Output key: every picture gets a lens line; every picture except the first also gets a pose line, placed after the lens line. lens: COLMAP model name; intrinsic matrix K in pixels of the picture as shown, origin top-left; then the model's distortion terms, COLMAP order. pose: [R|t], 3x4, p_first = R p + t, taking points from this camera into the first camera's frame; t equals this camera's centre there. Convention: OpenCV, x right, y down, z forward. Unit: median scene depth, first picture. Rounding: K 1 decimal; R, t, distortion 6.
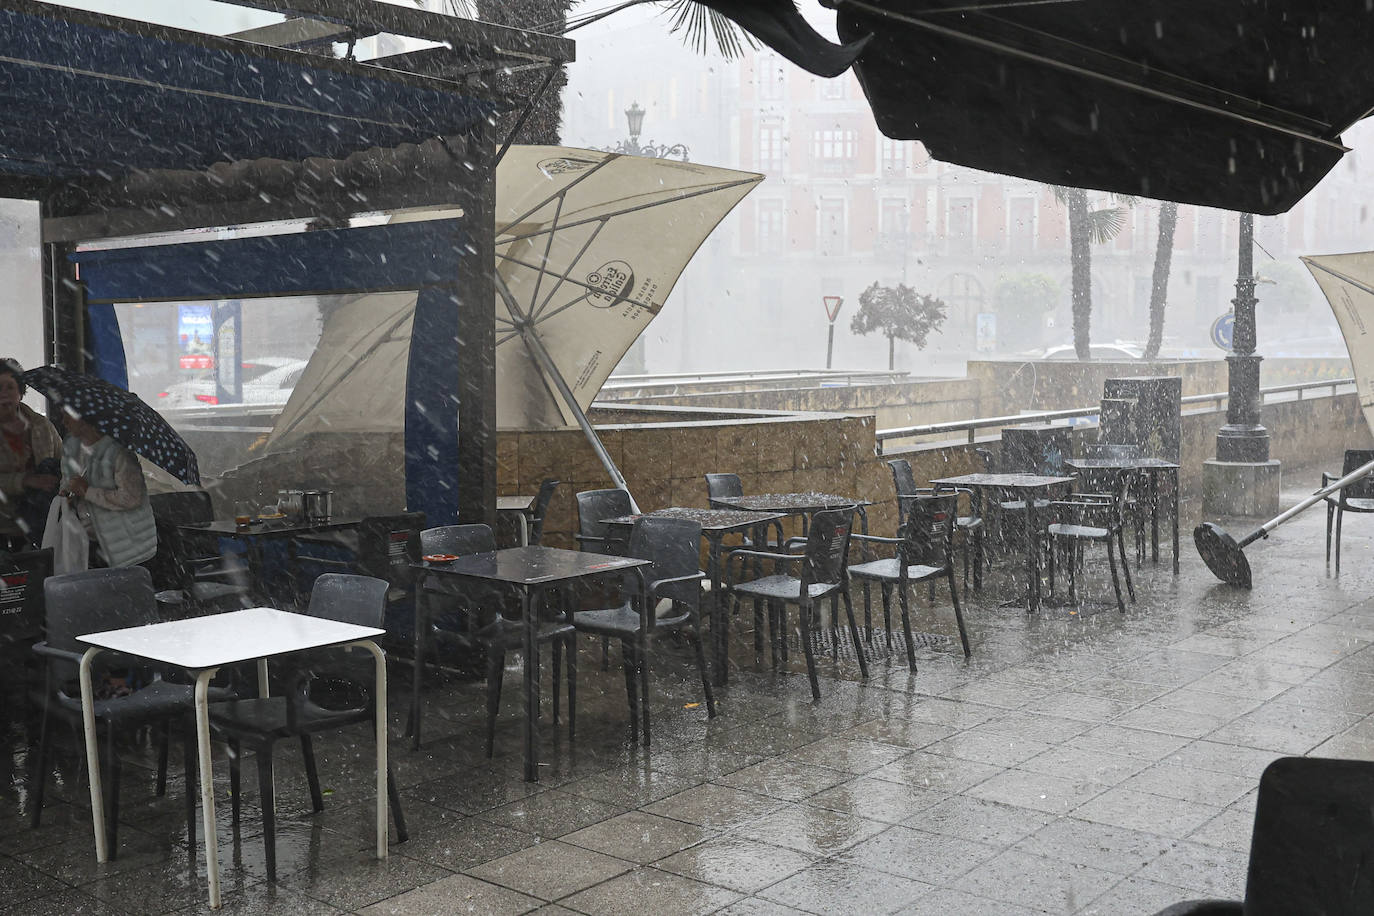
lens RADIAL K [[1480.7, 0, 687.0], [0, 1480.7, 458.0], [0, 0, 1]] dist [0.000838, -0.001603]
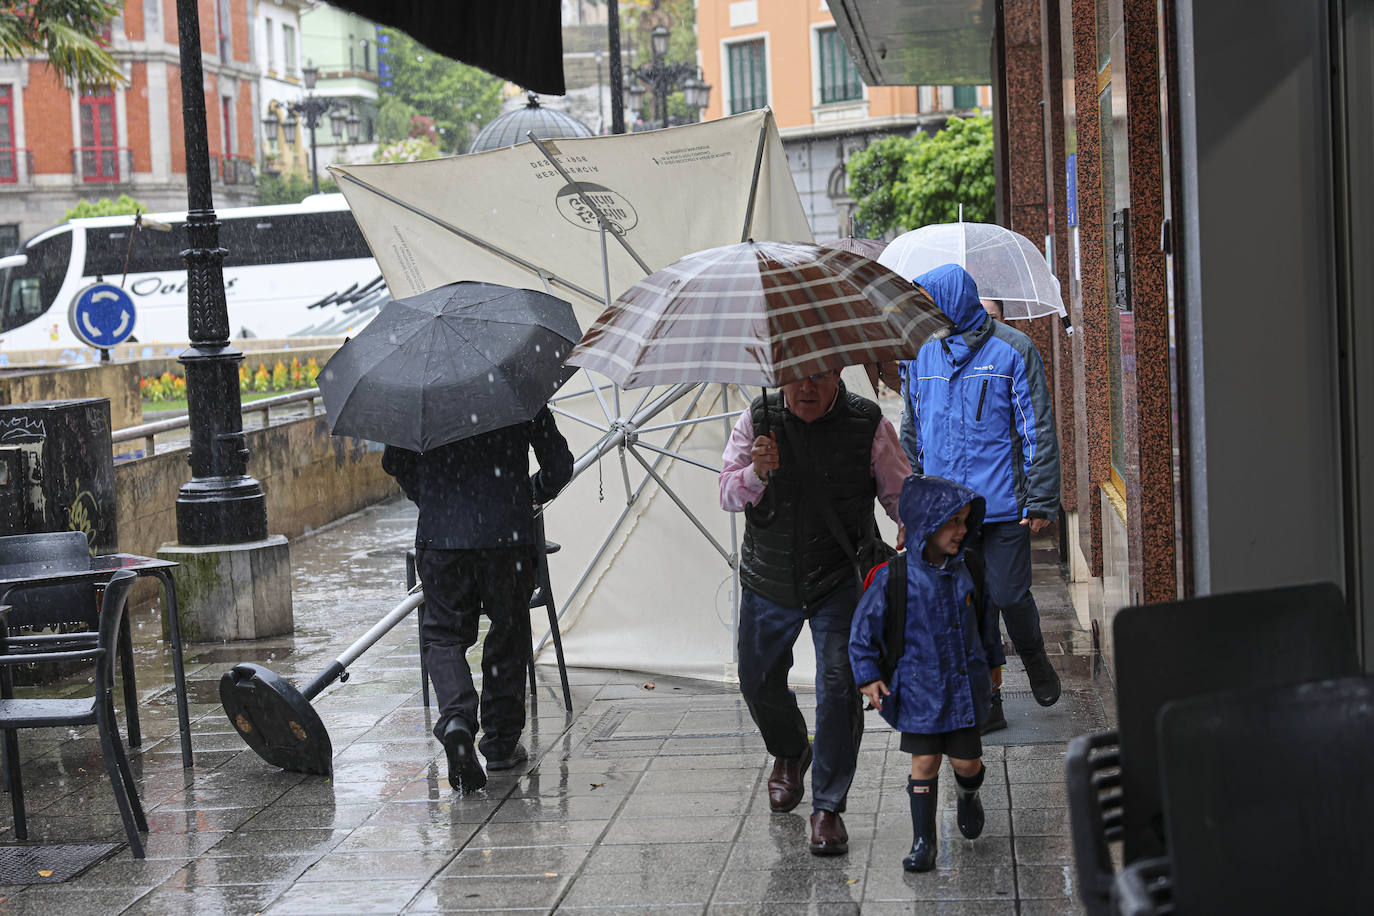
lens RADIAL K [[2641.9, 0, 609.3], [0, 2641.9, 451.1], [0, 0, 1]] dist [0.051550, -0.016756]
pose [[0.836674, -0.070079, 0.543199, -0.050549], [0.090821, 0.995802, -0.011419, -0.009138], [-0.540118, 0.058887, 0.839526, 0.099341]]
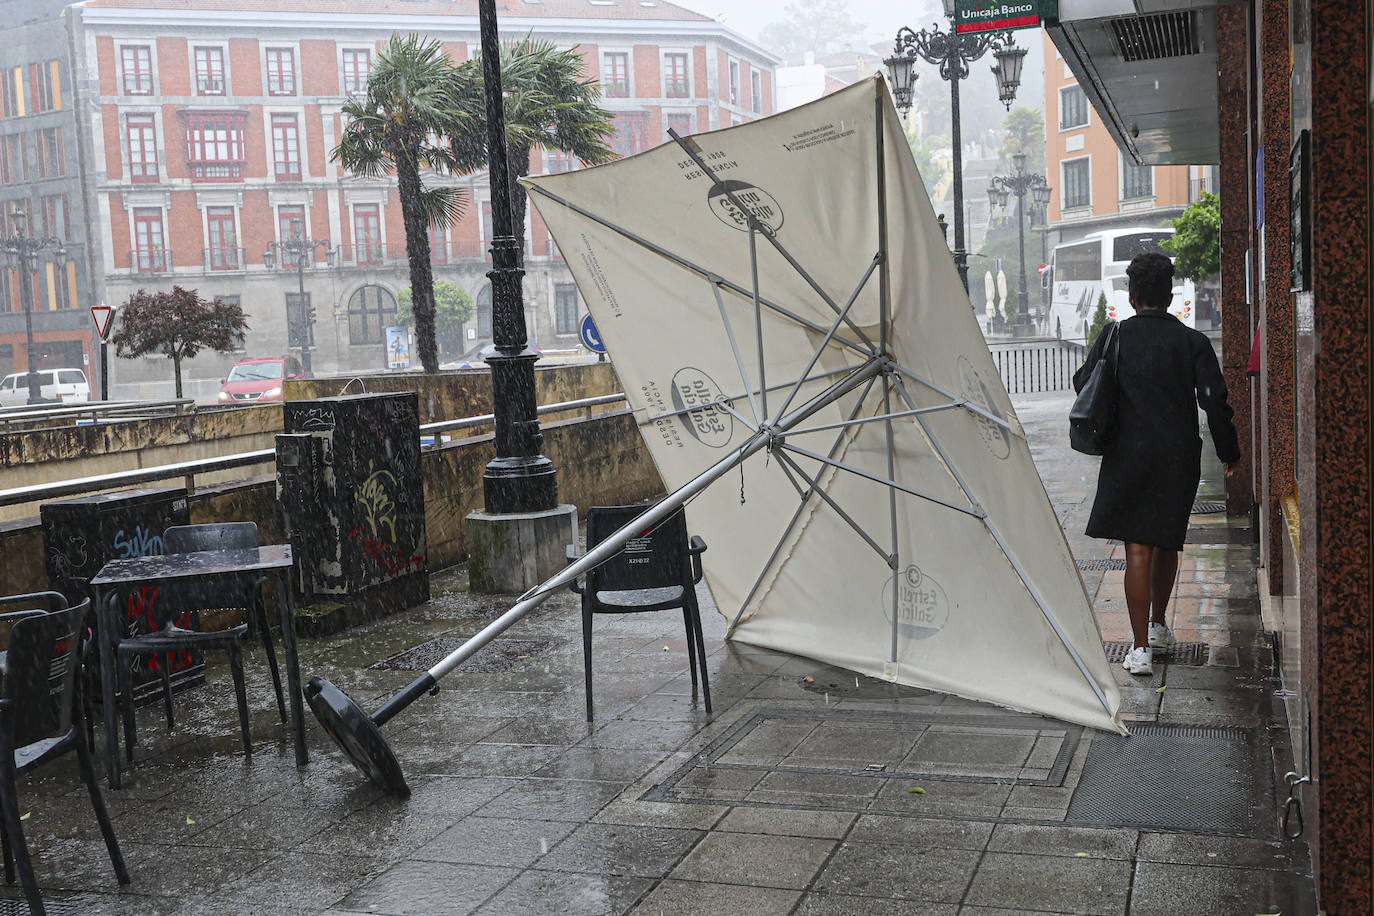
lens RADIAL K [[1427.7, 0, 687.0], [0, 1427.7, 458.0], [0, 0, 1]] dist [-0.009273, 0.031430]
pose [[0.939219, -0.071235, 0.335848, 0.272432], [0.074601, 0.997209, 0.002887, -0.021811], [-0.335117, 0.022343, 0.941912, 0.425782]]
